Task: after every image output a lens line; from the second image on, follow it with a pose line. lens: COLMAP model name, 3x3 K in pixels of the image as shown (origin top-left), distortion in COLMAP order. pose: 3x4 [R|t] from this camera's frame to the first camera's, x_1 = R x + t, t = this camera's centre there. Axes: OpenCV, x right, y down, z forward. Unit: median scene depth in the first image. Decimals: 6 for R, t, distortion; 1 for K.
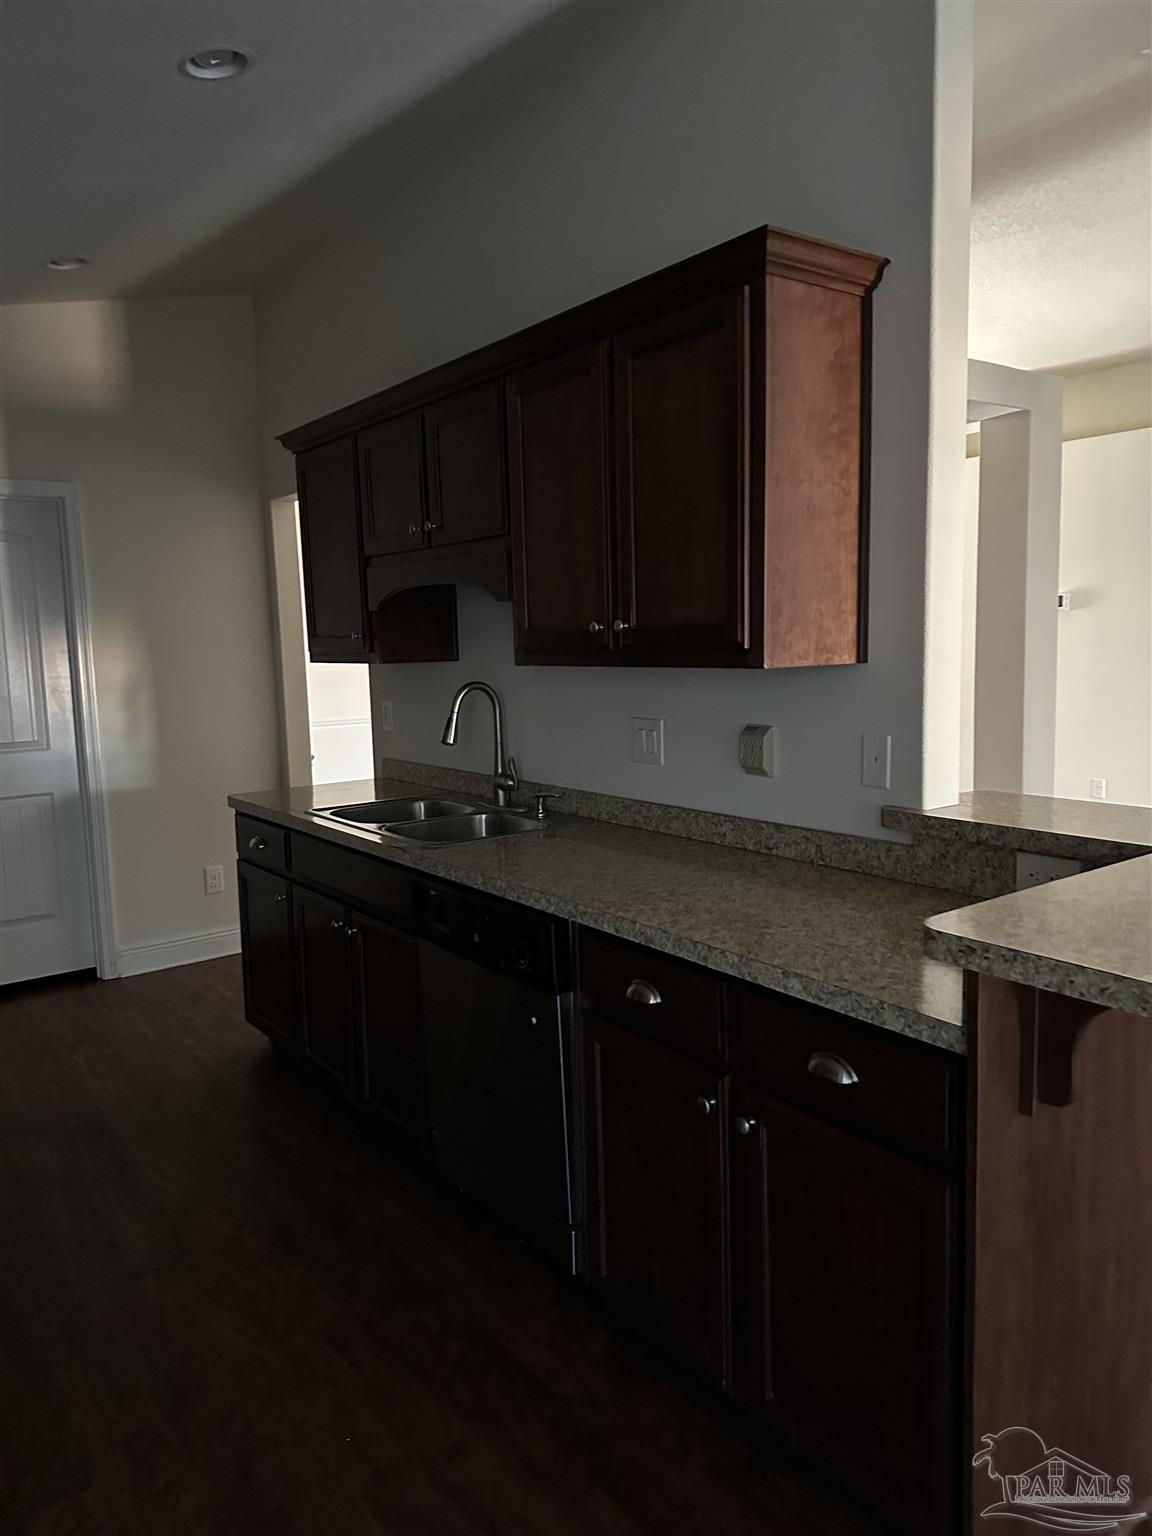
lens RADIAL K [[1068.8, 0, 575.9], [0, 1068.8, 765.3], [0, 0, 1]] dist [0.029910, -0.043397]
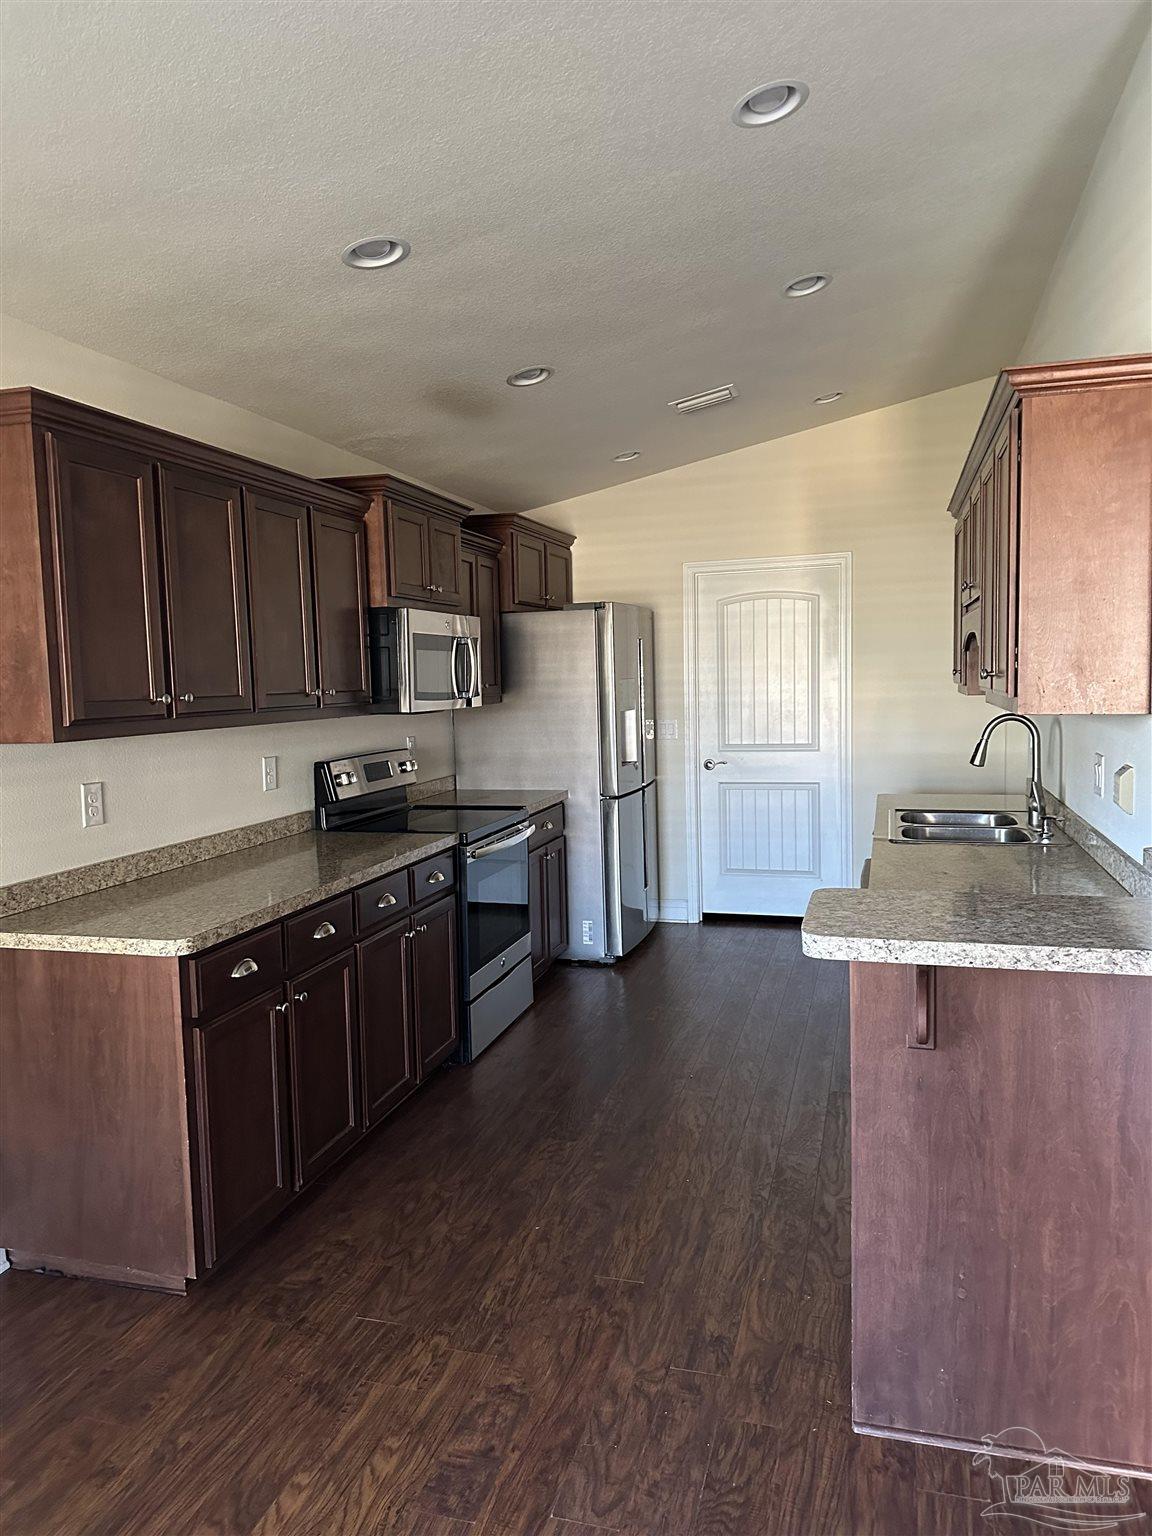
lens RADIAL K [[1068.8, 0, 569.3], [0, 1068.8, 768.2], [0, 0, 1]] dist [0.029910, -0.043397]
pose [[0.595491, 0.083155, -0.799047, 0.571931], [-0.090162, 0.995262, 0.036382, -0.018835], [0.798287, 0.050378, 0.600167, -0.093484]]
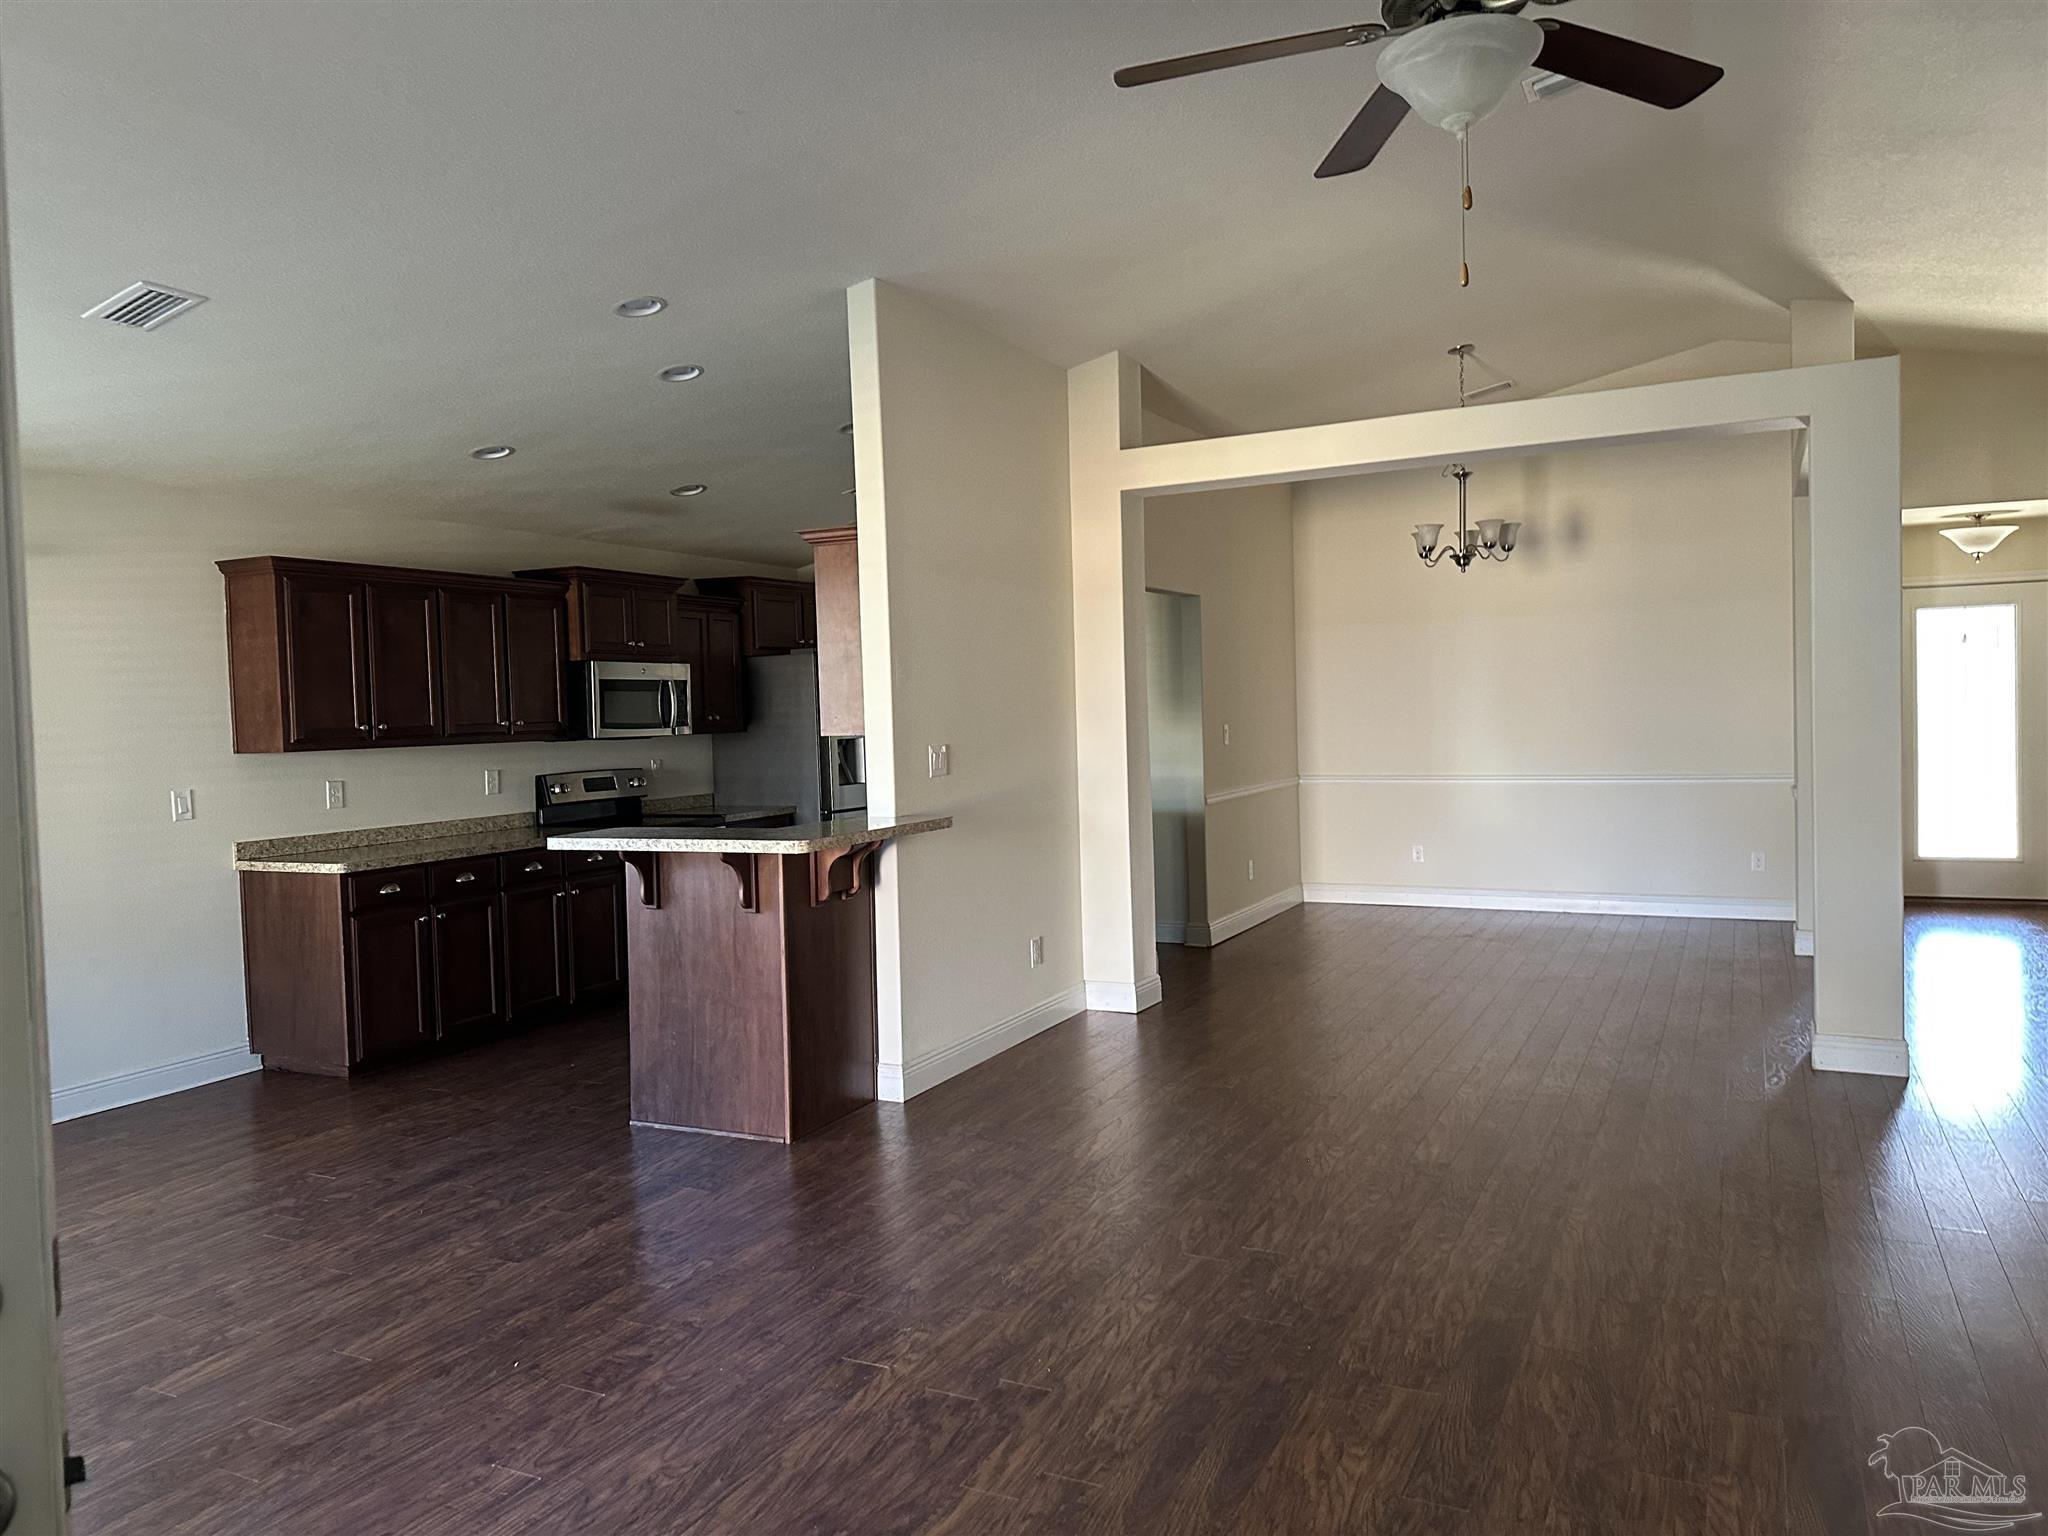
lens RADIAL K [[1425.0, 0, 1004.8], [0, 1425.0, 754.1], [0, 0, 1]] dist [0.029910, -0.043397]
pose [[0.436368, 0.041160, -0.898827, 3.363332], [-0.090016, 0.995938, 0.001905, -0.112685], [0.895254, 0.080078, 0.438300, 0.355124]]
